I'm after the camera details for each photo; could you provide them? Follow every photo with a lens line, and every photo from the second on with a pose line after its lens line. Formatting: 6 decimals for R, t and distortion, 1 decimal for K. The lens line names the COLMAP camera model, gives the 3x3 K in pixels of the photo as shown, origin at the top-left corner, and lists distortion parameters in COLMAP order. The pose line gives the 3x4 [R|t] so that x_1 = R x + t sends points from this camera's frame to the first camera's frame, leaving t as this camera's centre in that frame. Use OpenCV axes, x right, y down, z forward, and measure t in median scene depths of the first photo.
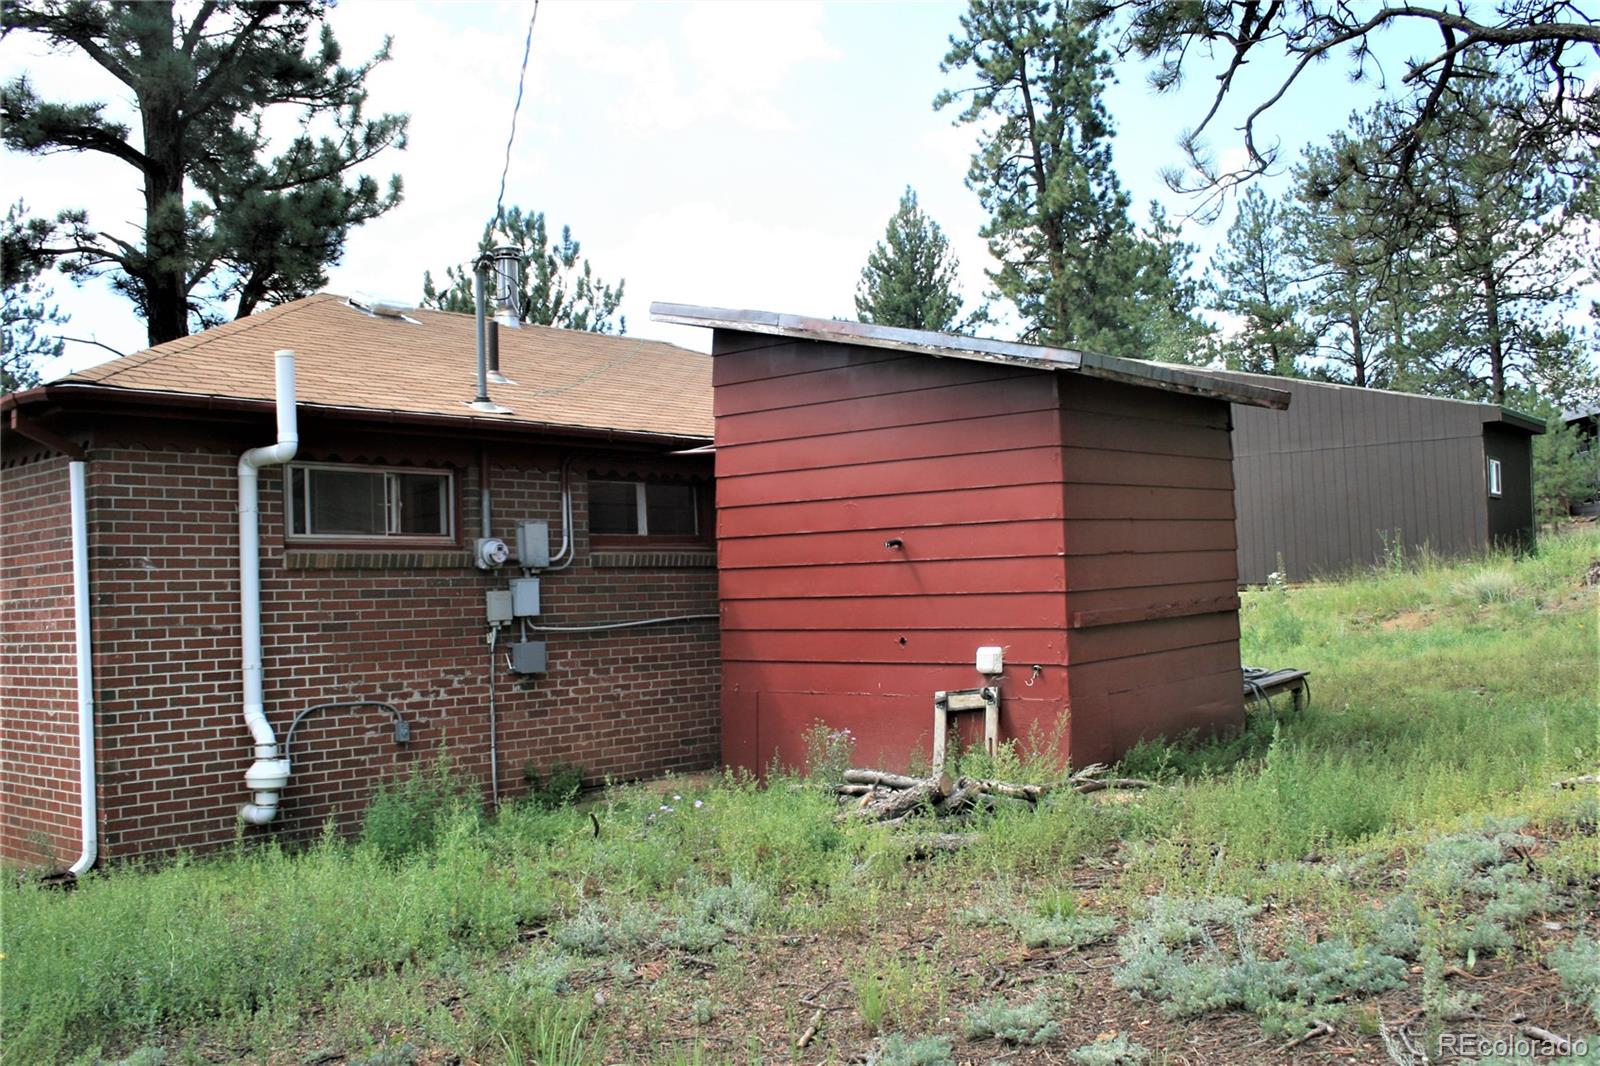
lens RADIAL K [[1466.6, 0, 796.3], [0, 1466.6, 561.9], [0, 0, 1]] dist [-0.147246, 0.111755]
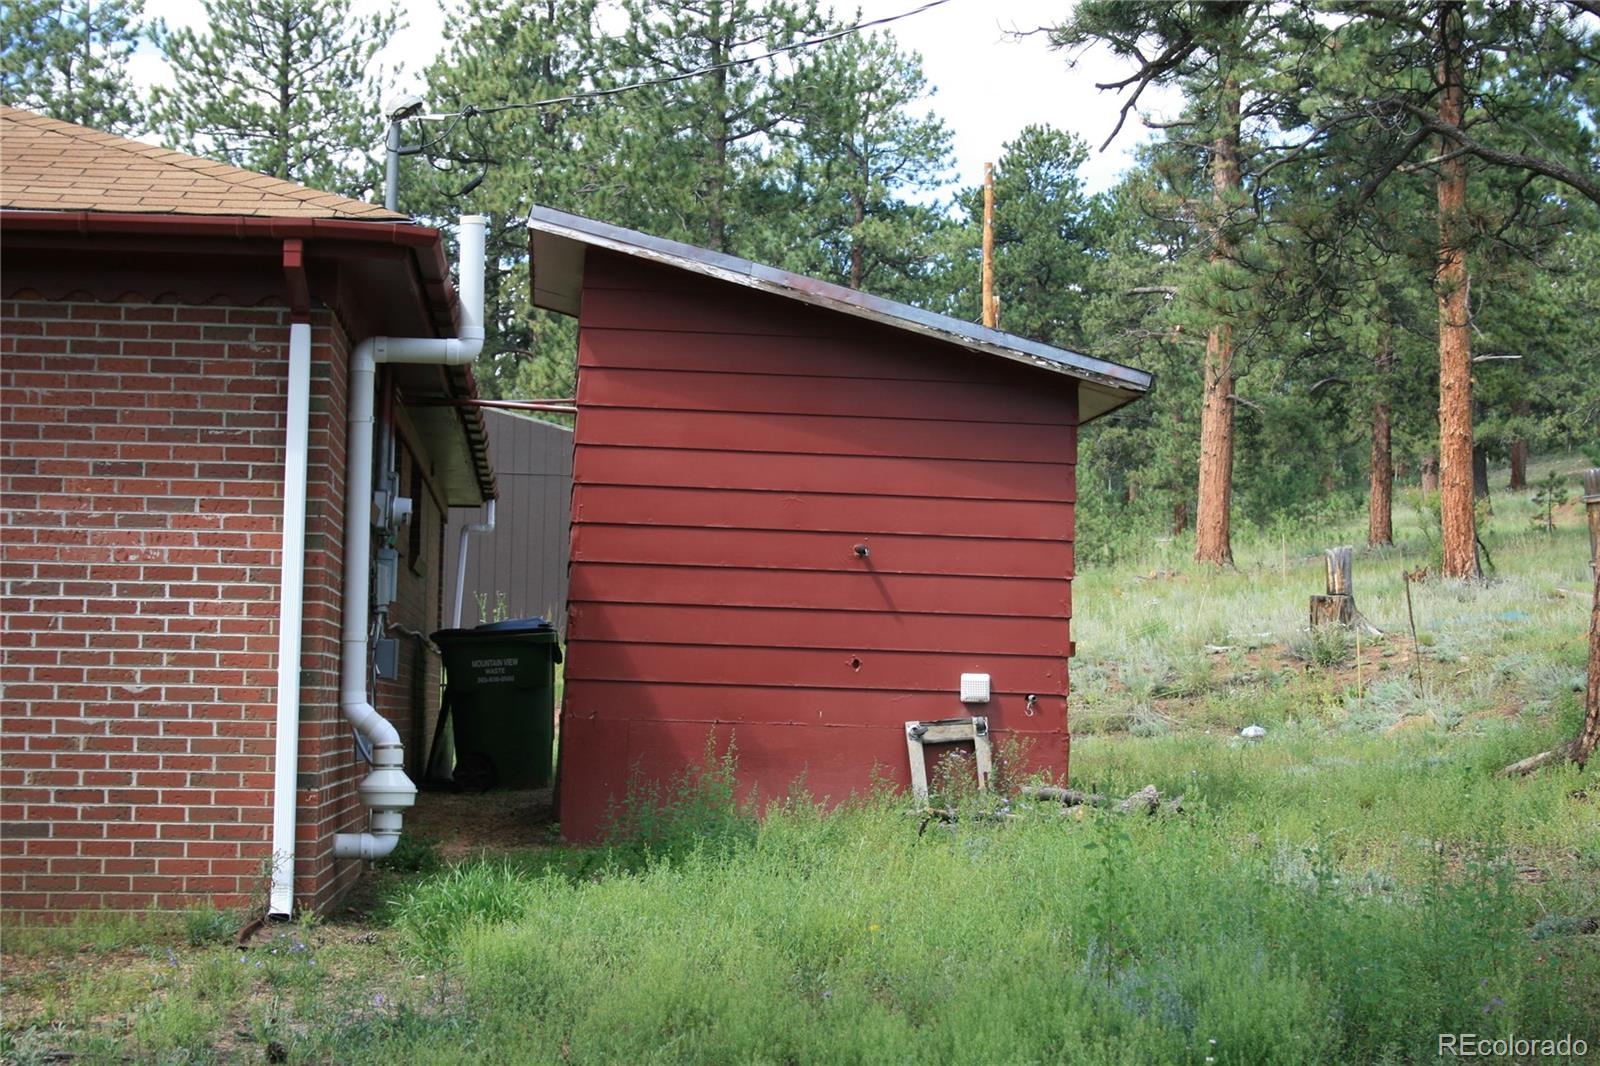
lens RADIAL K [[2661.0, 0, 800.0], [0, 2661.0, 533.0], [0, 0, 1]] dist [0.022364, 0.029627]
pose [[0.693387, 0.097354, 0.713959, -0.231451], [-0.060034, 0.995191, -0.077398, 0.021638], [-0.718060, 0.010805, 0.695897, -0.015319]]
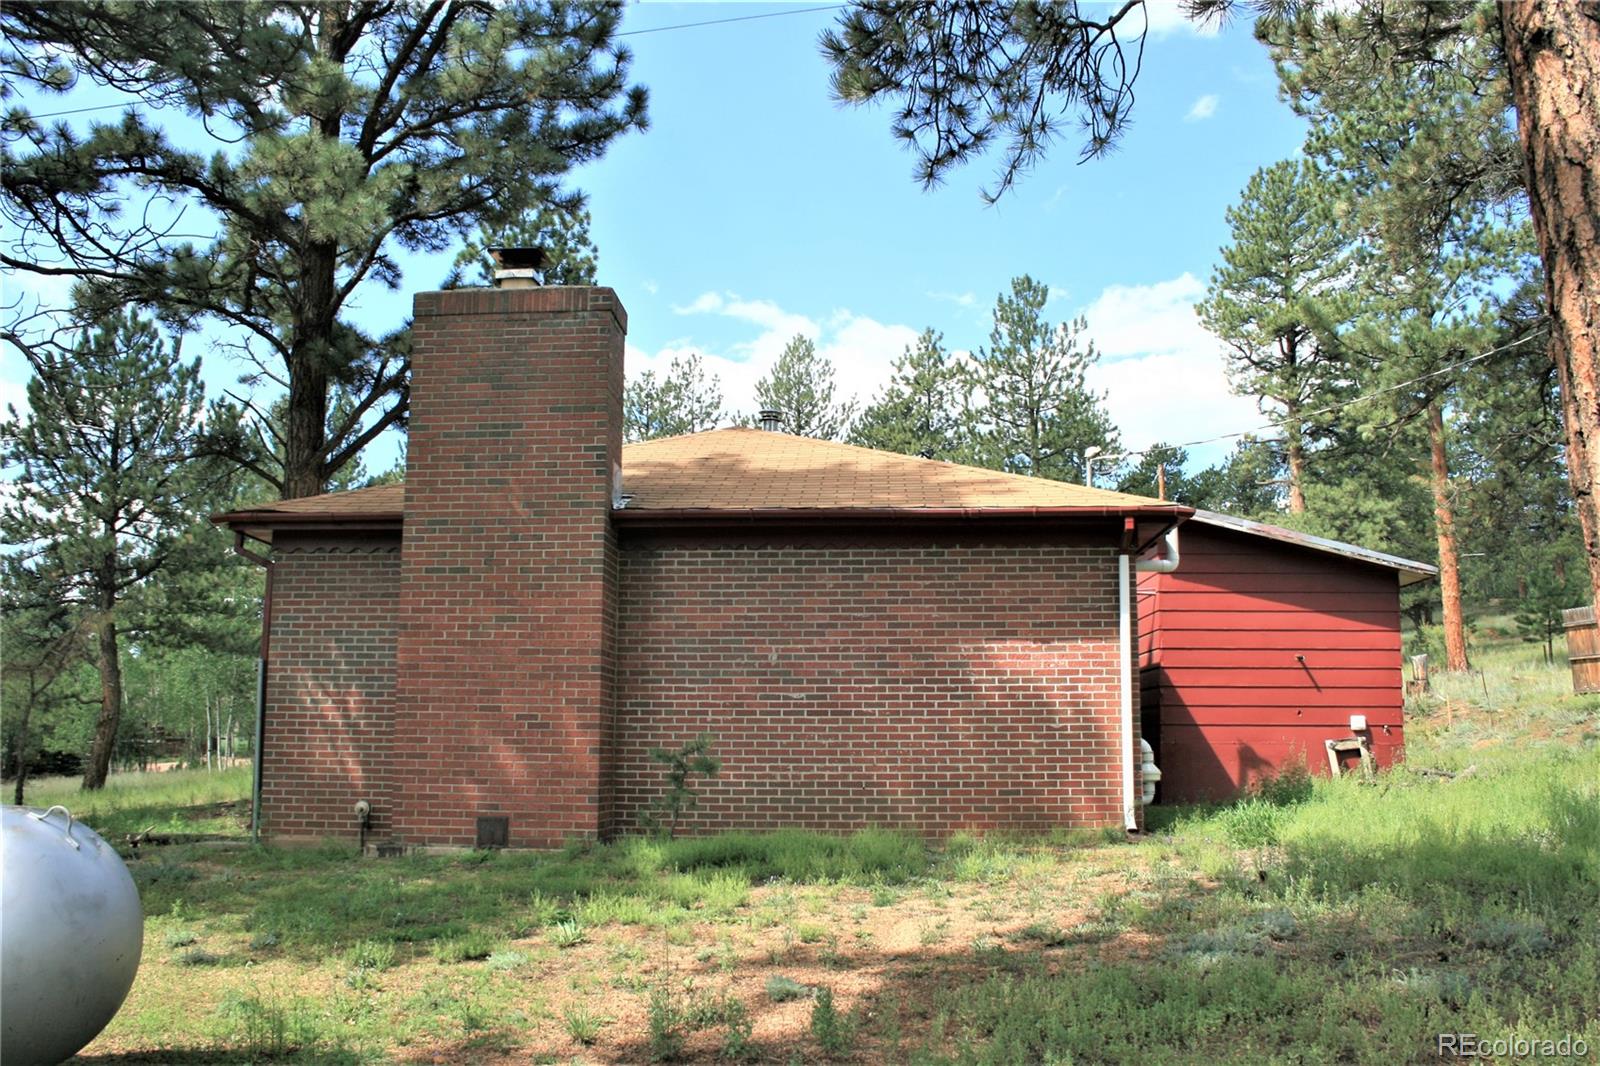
lens RADIAL K [[1410.5, 0, 800.3], [0, 1410.5, 539.4], [0, 0, 1]] dist [-0.121622, 0.007879]
pose [[0.789124, 0.134197, 0.599395, -0.307178], [-0.046503, 0.986094, -0.159552, 0.030552], [-0.612471, 0.098032, 0.784391, 0.007702]]
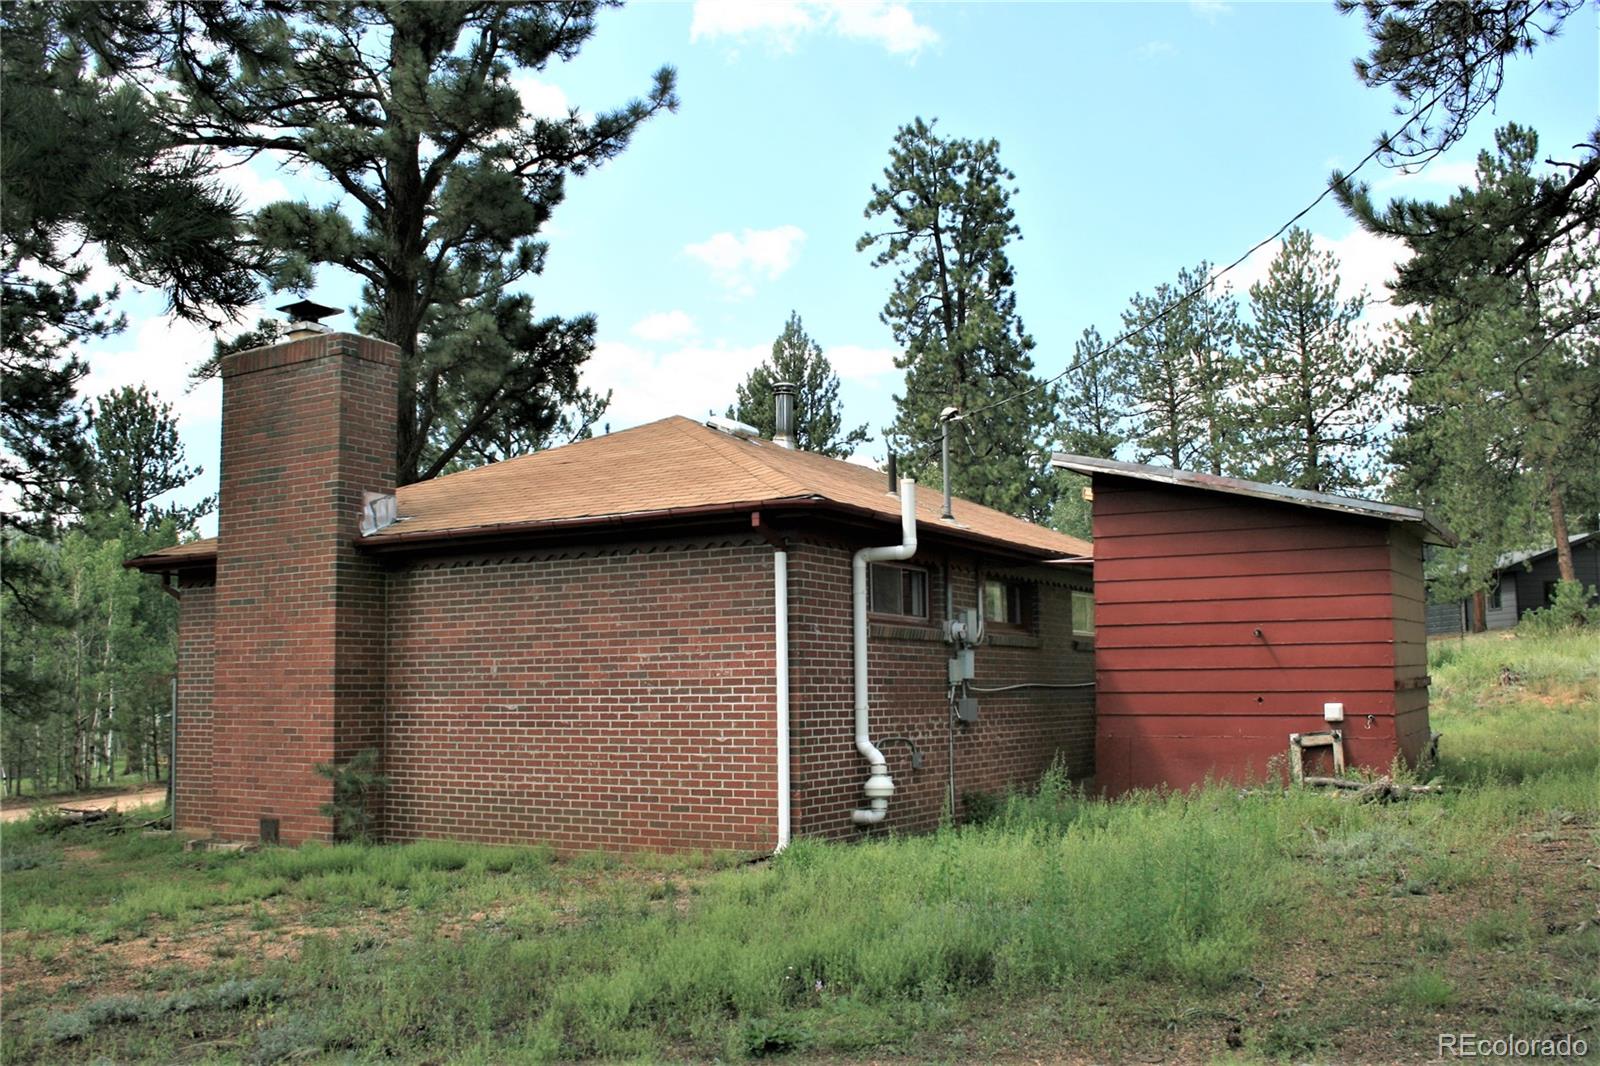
lens RADIAL K [[1466.6, 0, 796.3], [0, 1466.6, 561.9], [0, 0, 1]] dist [-0.147246, 0.111755]
pose [[0.983920, 0.040459, 0.173966, -0.135212], [-0.028142, 0.996957, -0.072698, 0.007488], [-0.176378, 0.066633, 0.982065, -0.070340]]
